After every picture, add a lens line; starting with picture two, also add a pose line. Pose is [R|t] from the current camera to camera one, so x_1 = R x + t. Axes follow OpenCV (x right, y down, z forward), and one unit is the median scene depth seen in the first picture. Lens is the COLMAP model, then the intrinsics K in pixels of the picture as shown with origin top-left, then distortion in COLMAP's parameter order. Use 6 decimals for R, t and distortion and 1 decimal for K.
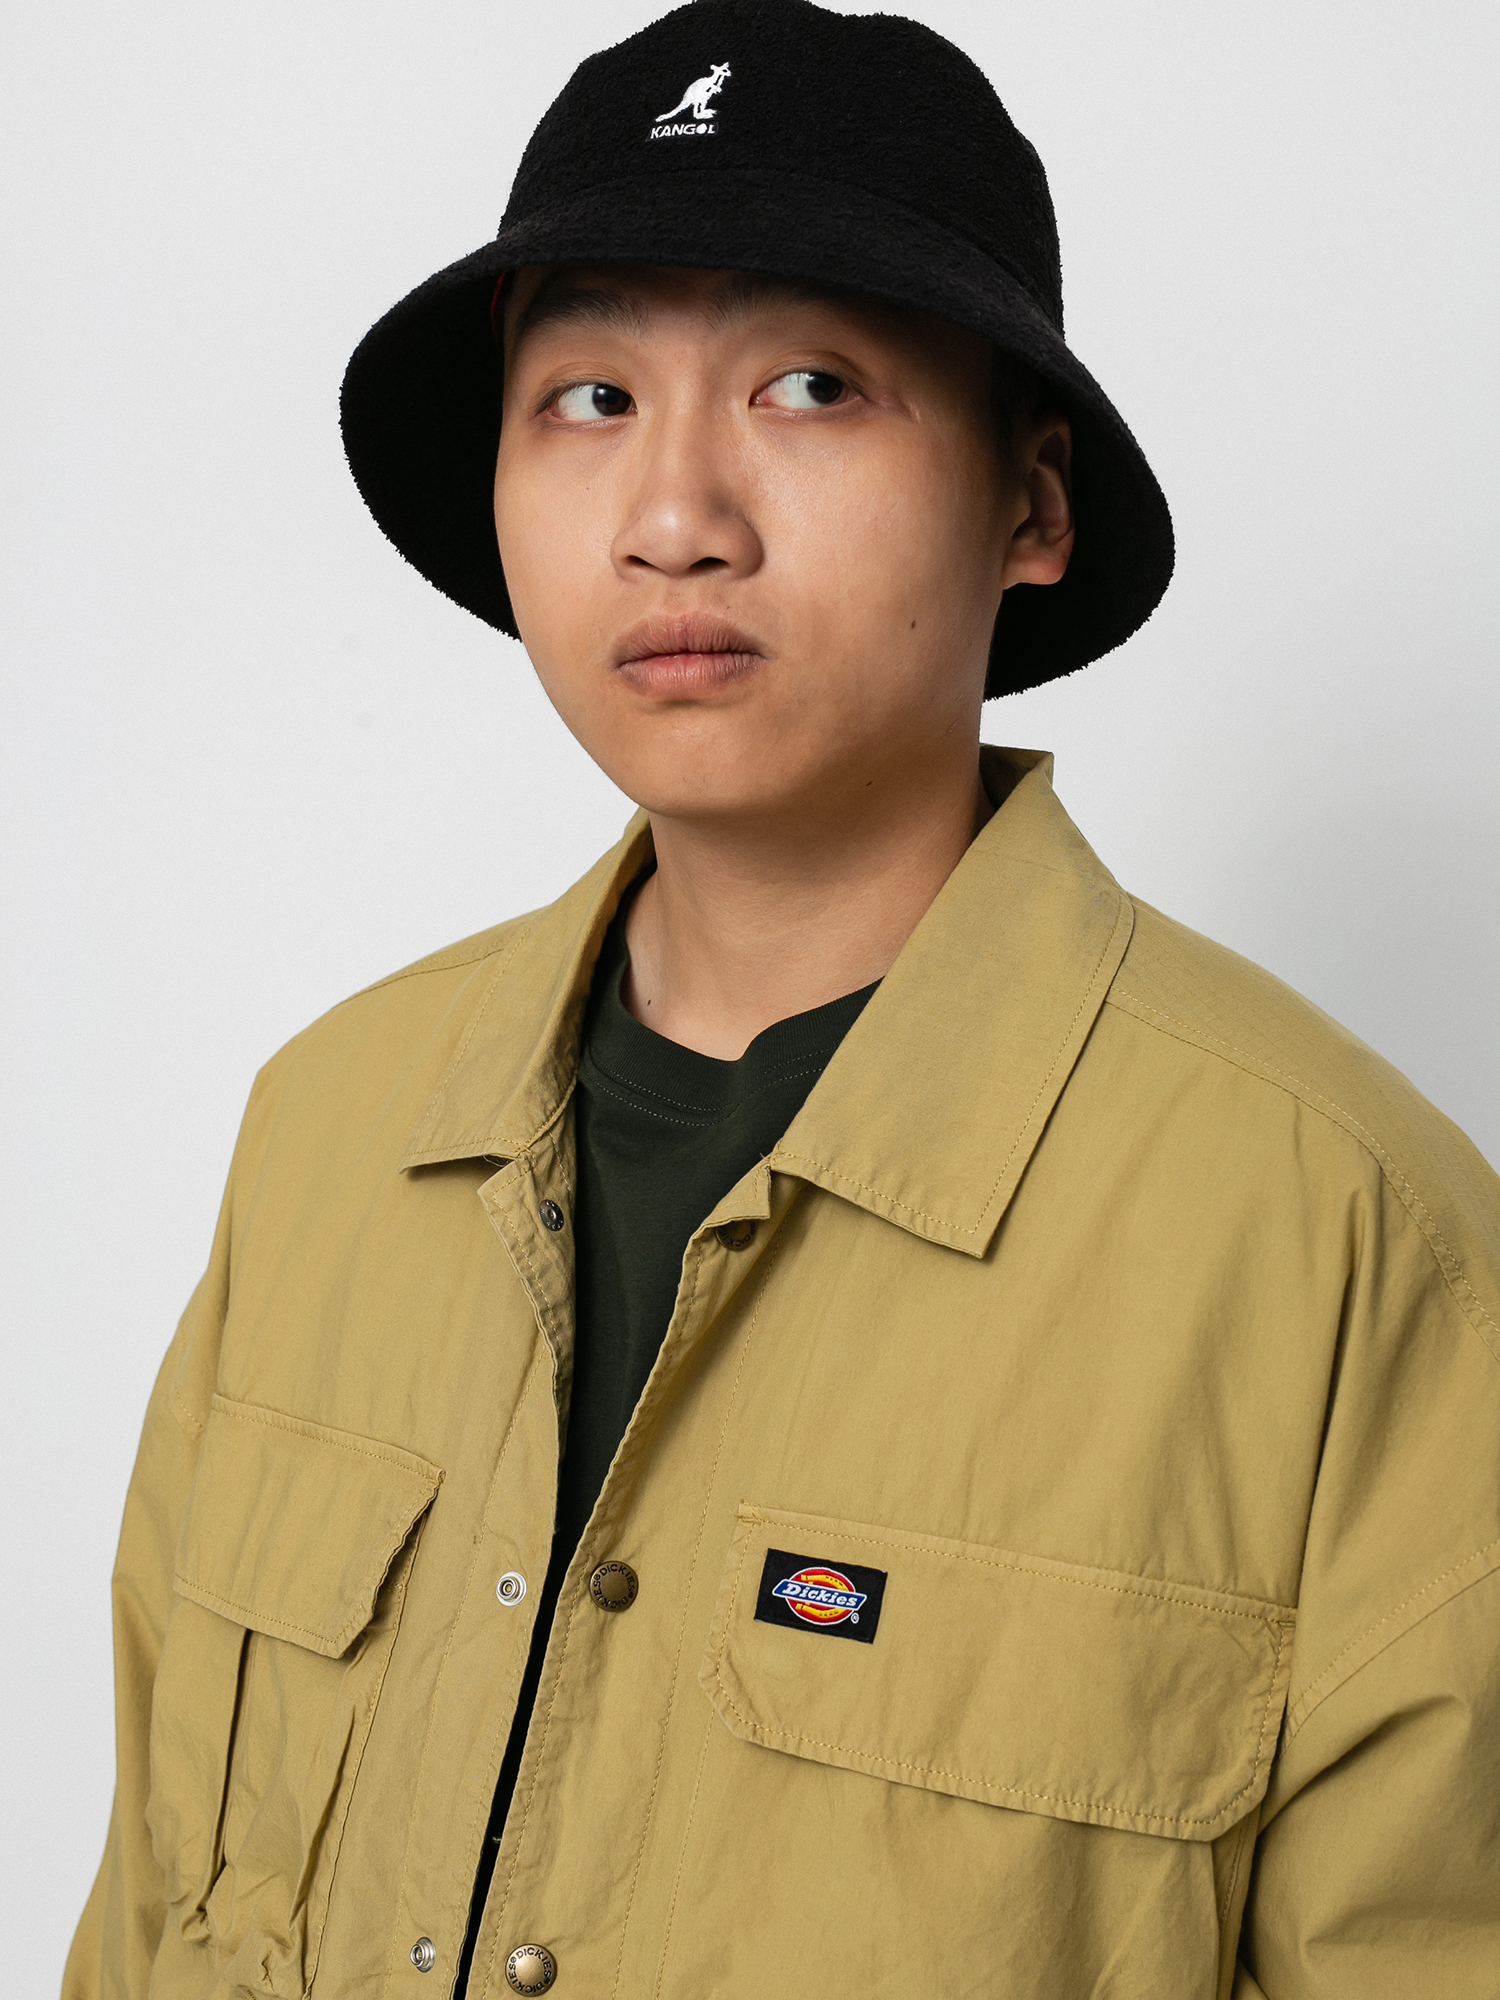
lens RADIAL K [[3002.9, 0, 791.0], [0, 3002.9, 1001.2], [0, 0, 1]] dist [-0.042175, -0.163075]
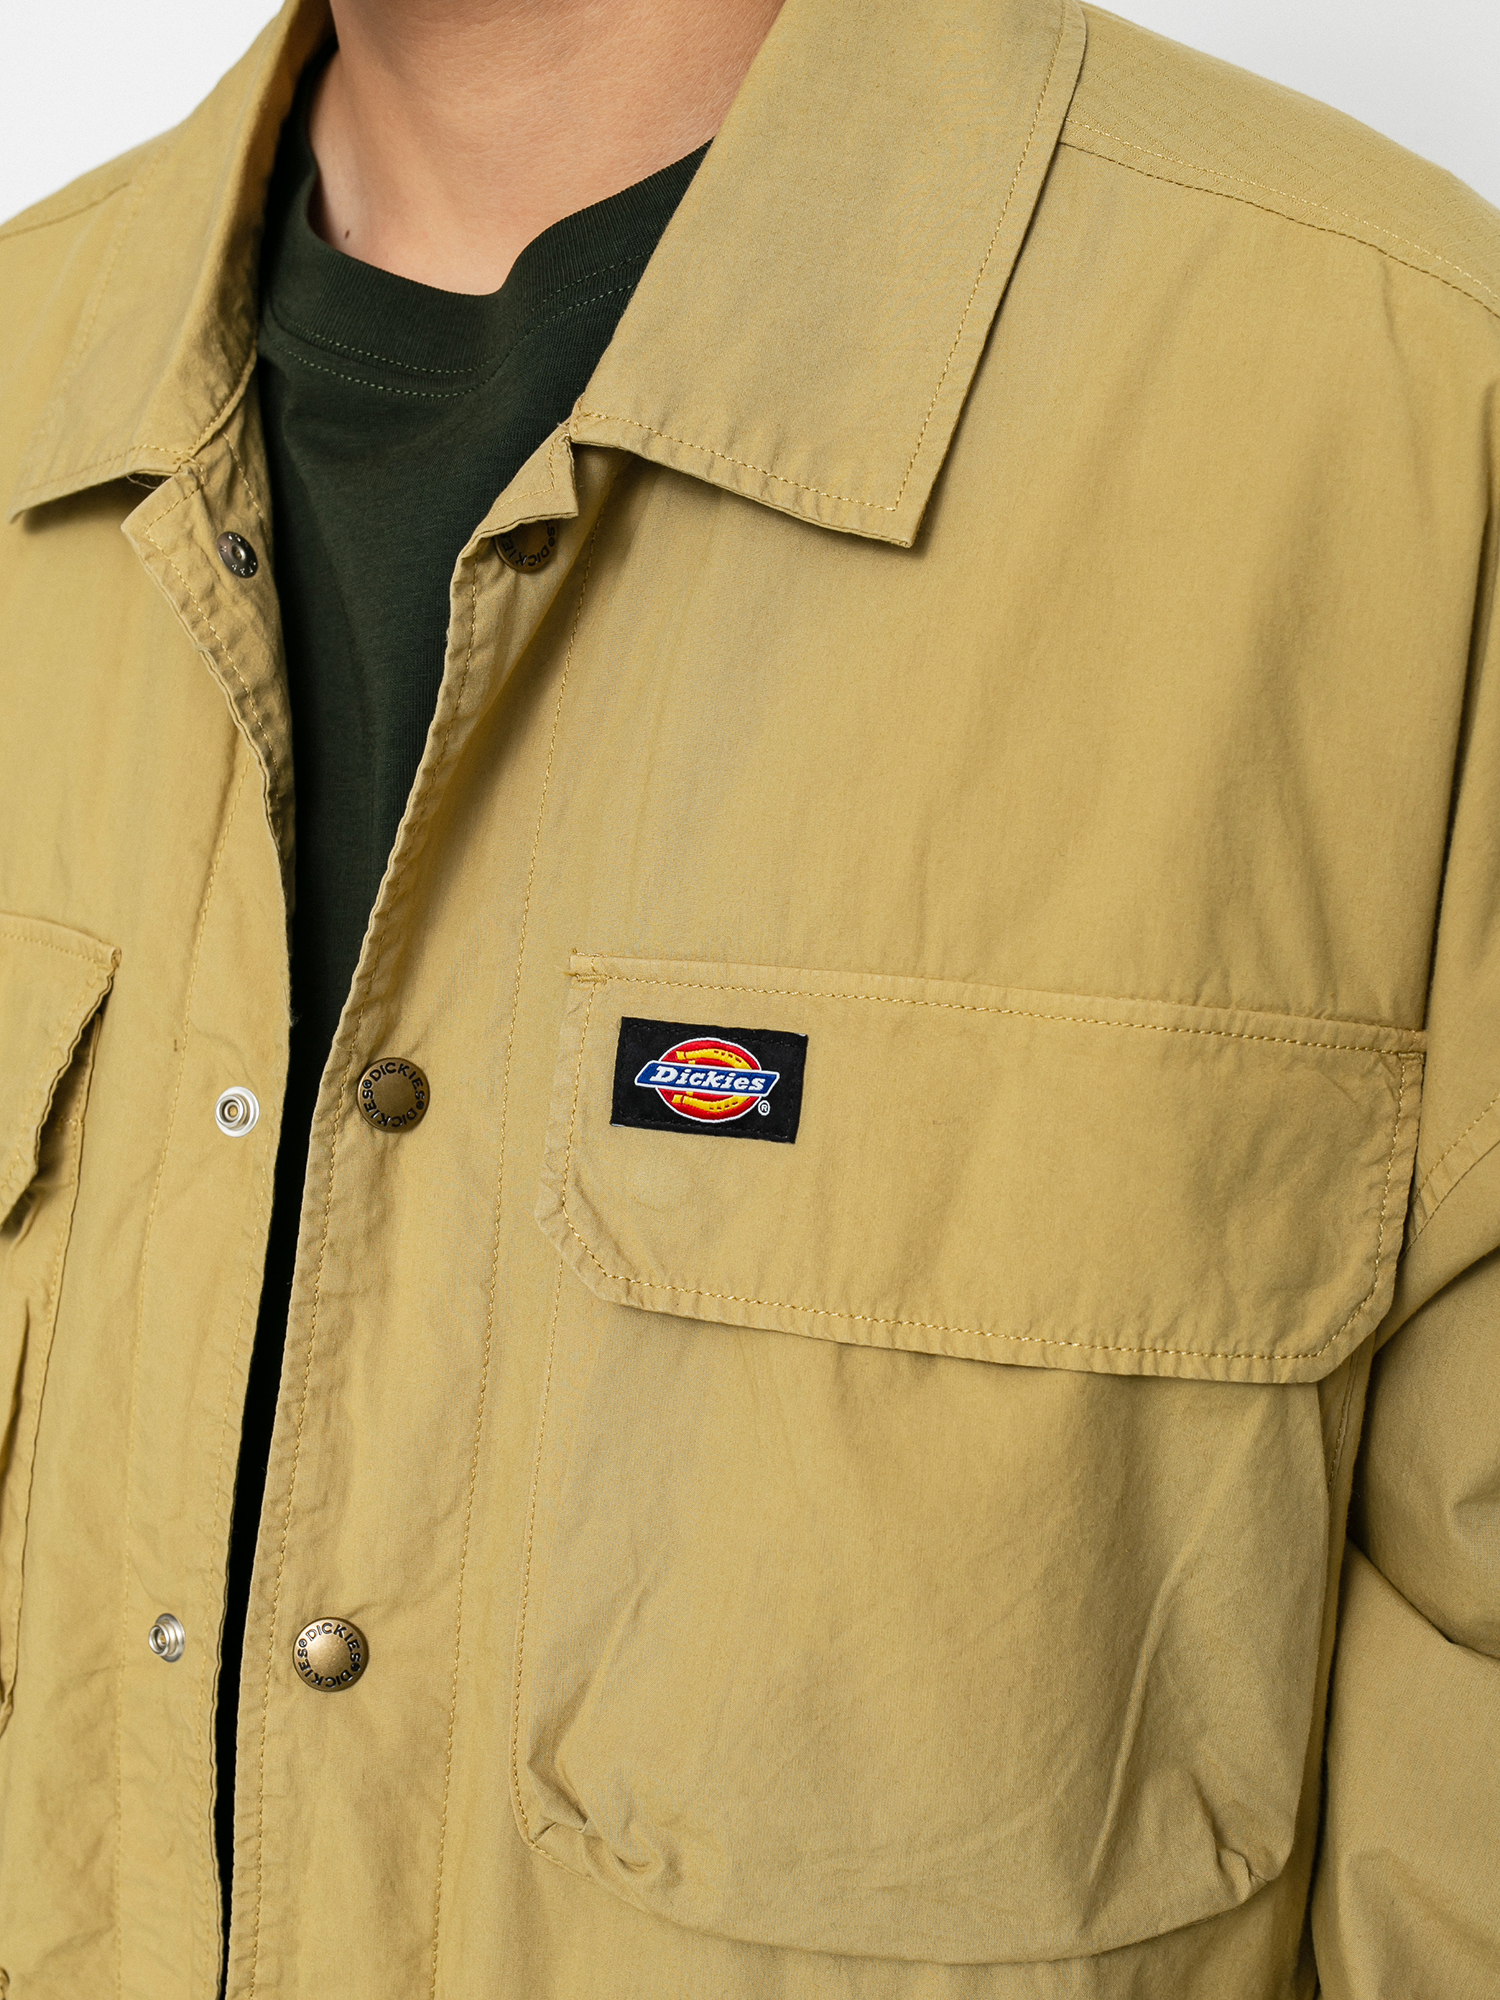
lens RADIAL K [[3022.0, 0, 750.0], [0, 3022.0, 1000.0], [0, 0, 1]] dist [-0.027743, -0.106521]
pose [[0.992777, -0.096040, 0.071899, -0.027138], [0.081654, 0.979985, 0.181556, 0.059747], [-0.087896, -0.174374, 0.980749, 0.342561]]
